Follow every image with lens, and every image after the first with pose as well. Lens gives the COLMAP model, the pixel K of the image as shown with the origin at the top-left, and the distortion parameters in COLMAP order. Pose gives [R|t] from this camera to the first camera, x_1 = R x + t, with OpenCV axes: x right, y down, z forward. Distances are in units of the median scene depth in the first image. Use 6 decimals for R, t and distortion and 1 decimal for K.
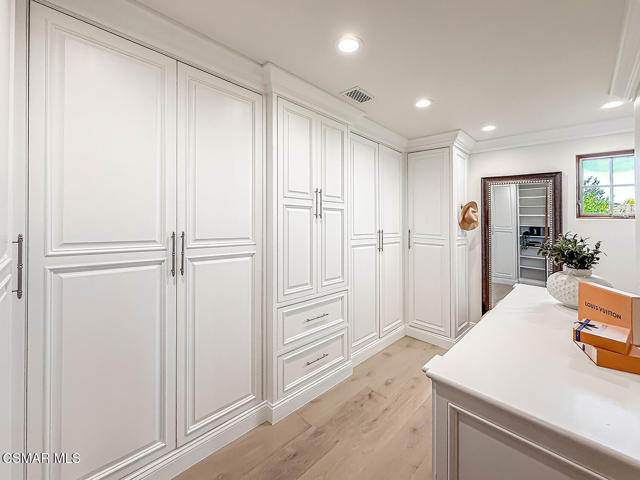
lens RADIAL K [[260.6, 0, 317.9], [0, 260.6, 240.1], [0, 0, 1]] dist [-0.000980, 0.000369]
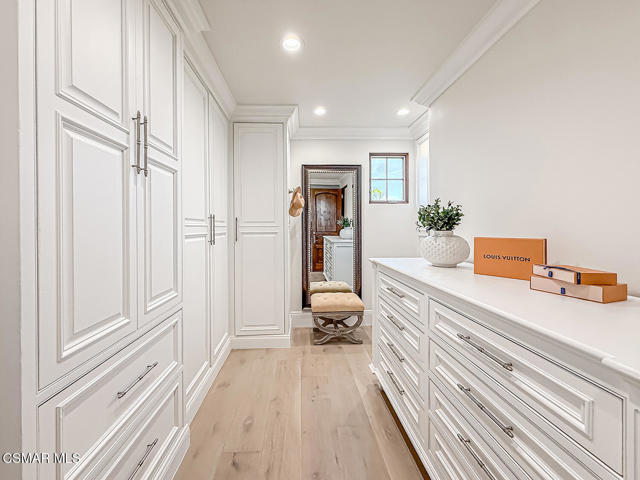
lens RADIAL K [[260.6, 0, 314.0], [0, 260.6, 227.9], [0, 0, 1]] dist [-0.000980, 0.000369]
pose [[0.672893, -0.032875, 0.739009, -0.120591], [0.080009, 0.996386, -0.028526, 0.047057], [-0.735400, 0.078322, 0.673092, 0.360406]]
